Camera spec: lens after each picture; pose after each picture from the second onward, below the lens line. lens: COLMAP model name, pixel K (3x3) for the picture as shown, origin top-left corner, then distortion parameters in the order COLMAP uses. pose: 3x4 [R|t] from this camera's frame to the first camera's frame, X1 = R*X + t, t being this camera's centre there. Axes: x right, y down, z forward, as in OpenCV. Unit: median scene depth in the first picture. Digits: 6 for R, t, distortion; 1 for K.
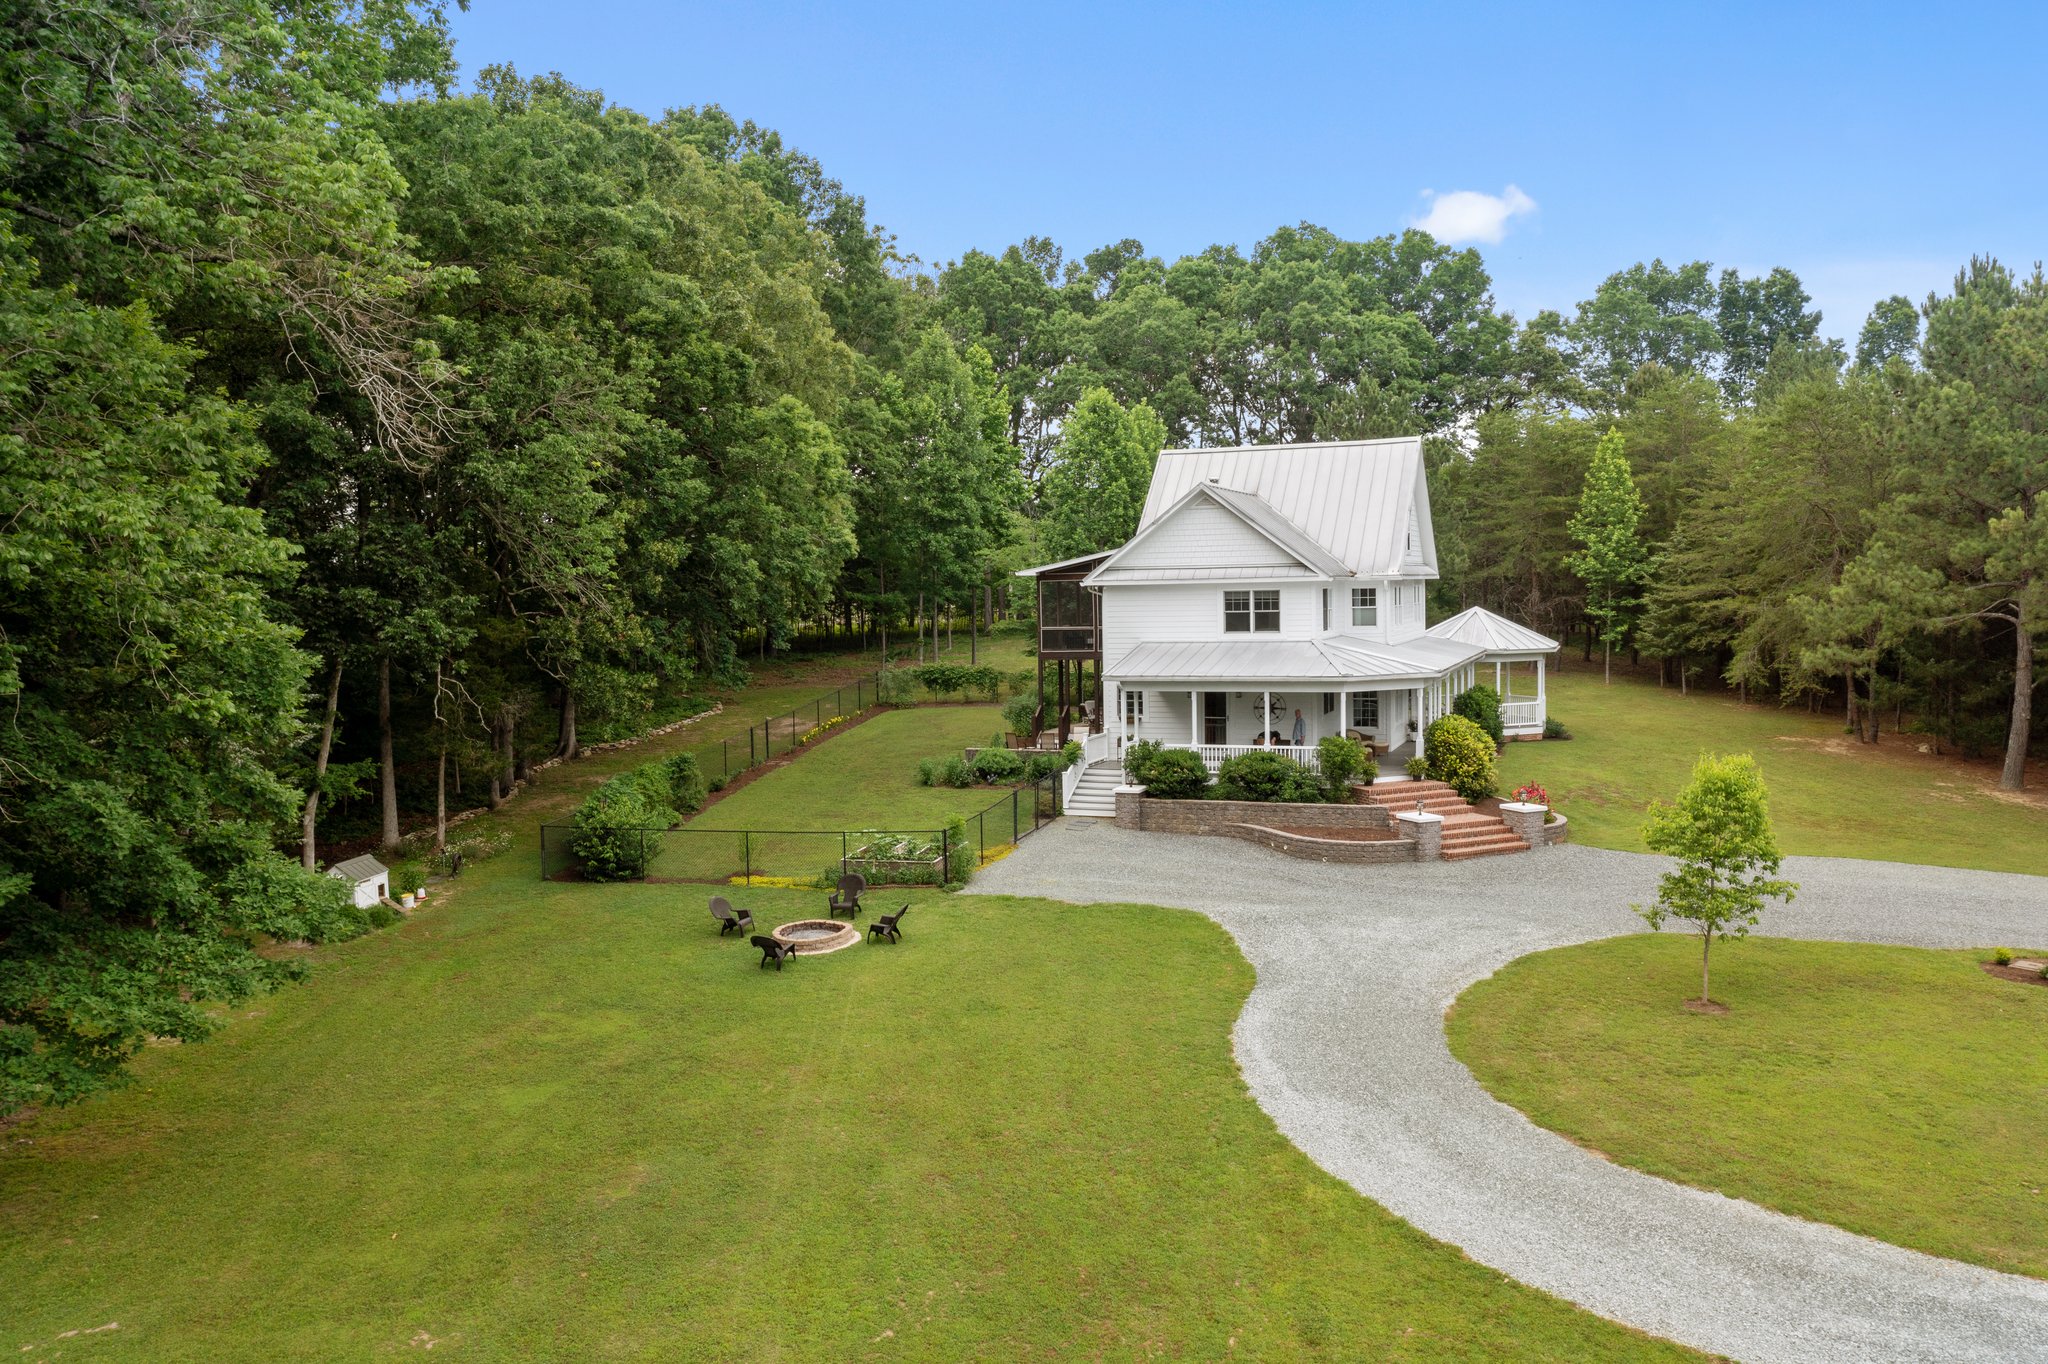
lens RADIAL K [[1632.6, 0, 1005.4], [0, 1632.6, 692.1], [0, 0, 1]] dist [-0.041136, 0.004713]
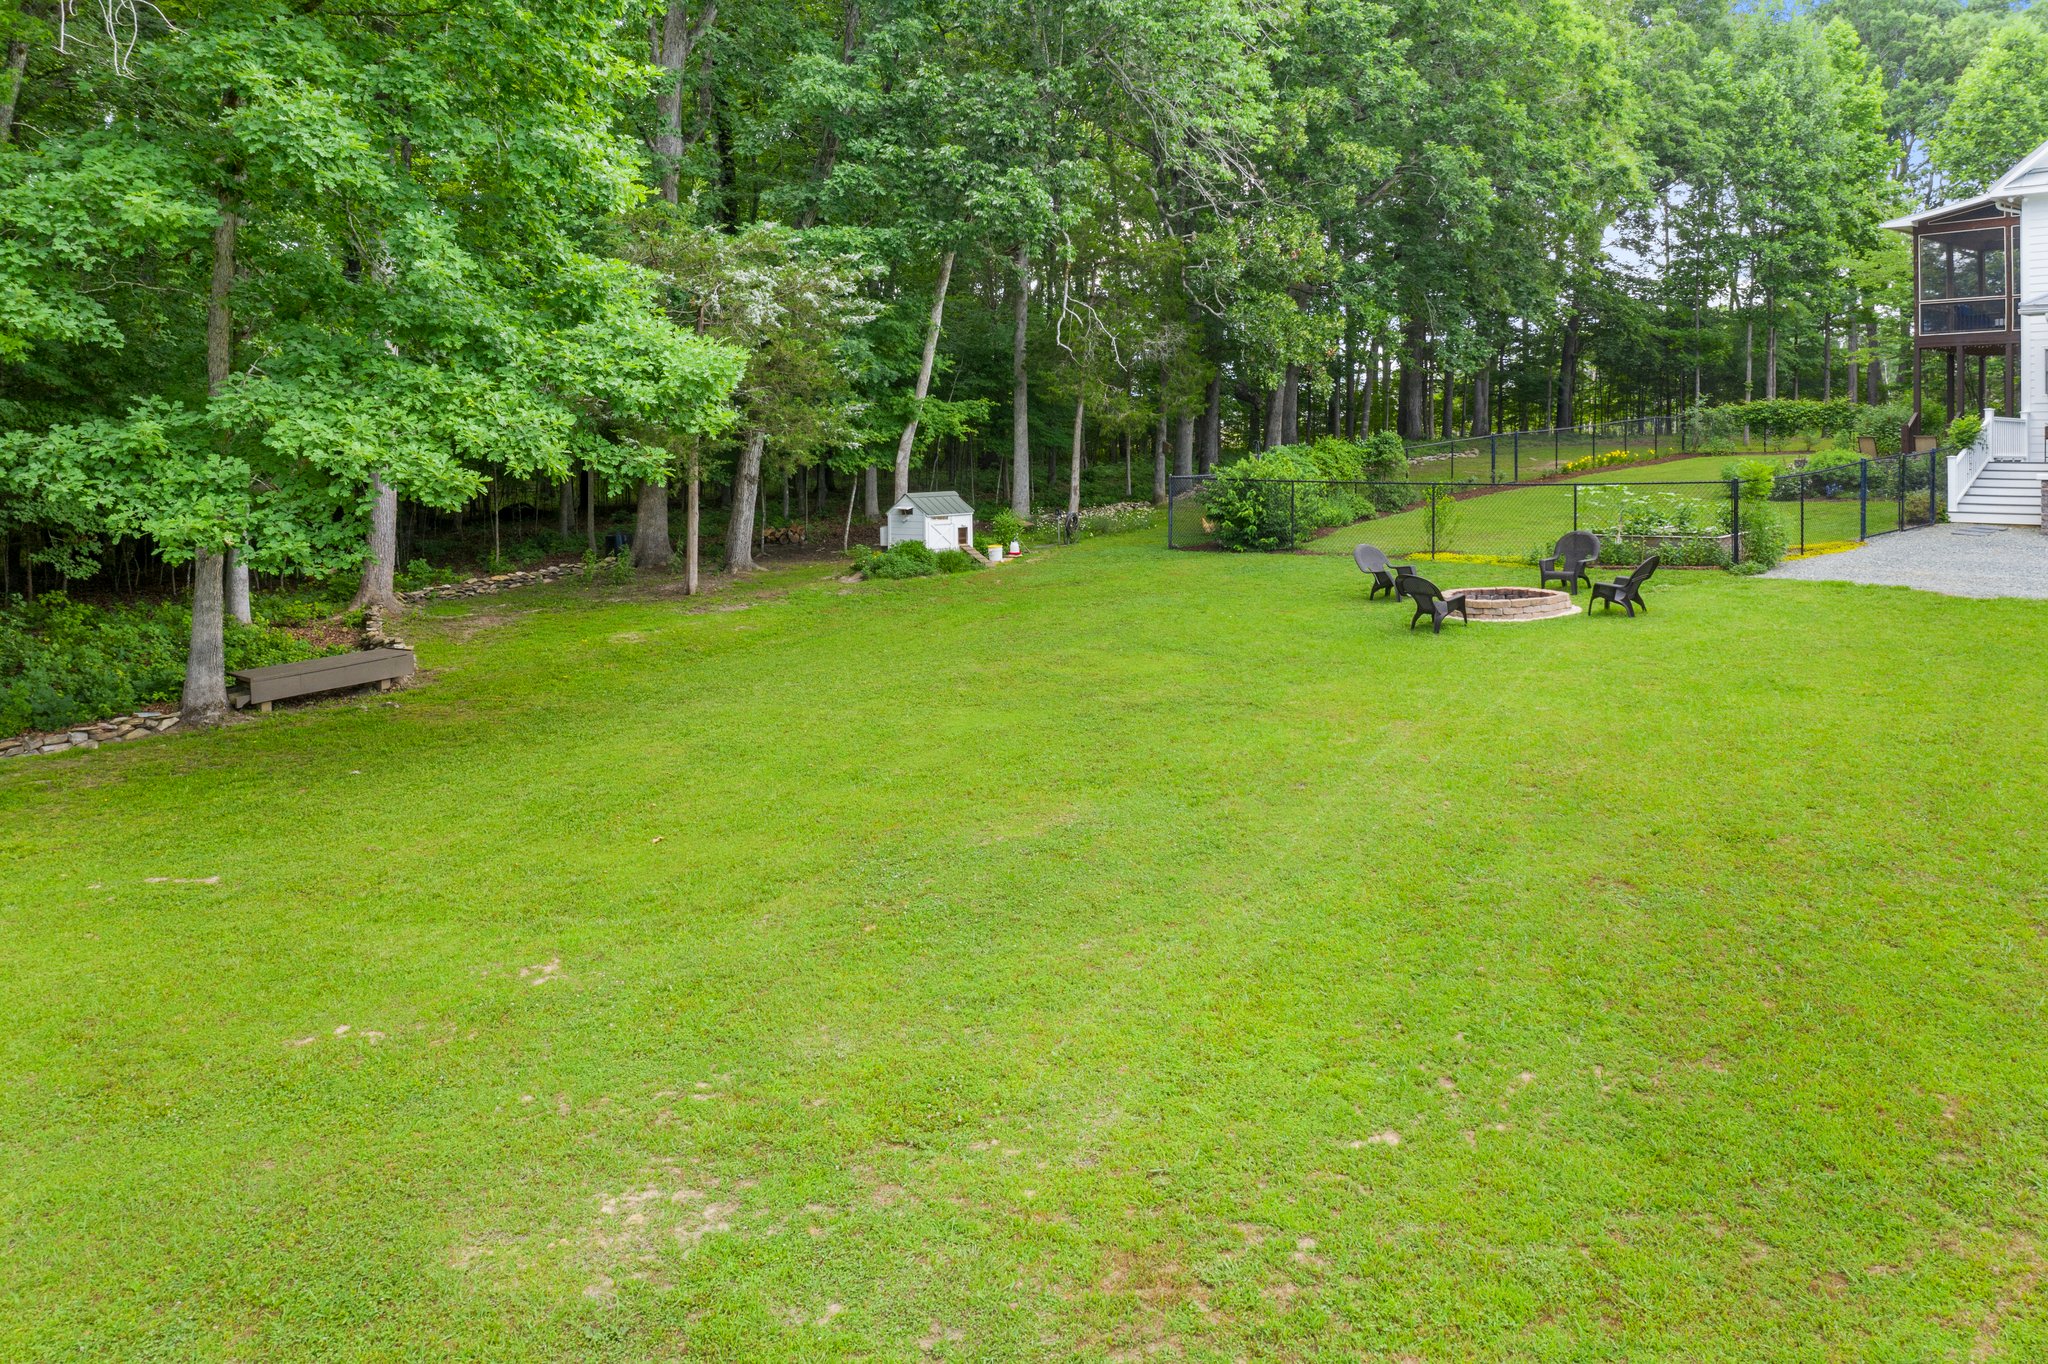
lens RADIAL K [[1663.4, 0, 1018.0], [0, 1663.4, 430.1], [0, 0, 1]] dist [-0.007141, -0.011705]
pose [[0.884835, 0.015846, -0.465634, 0.013827], [-0.055152, 0.995957, -0.070910, 0.102317], [0.462628, 0.088424, 0.882132, 0.233129]]
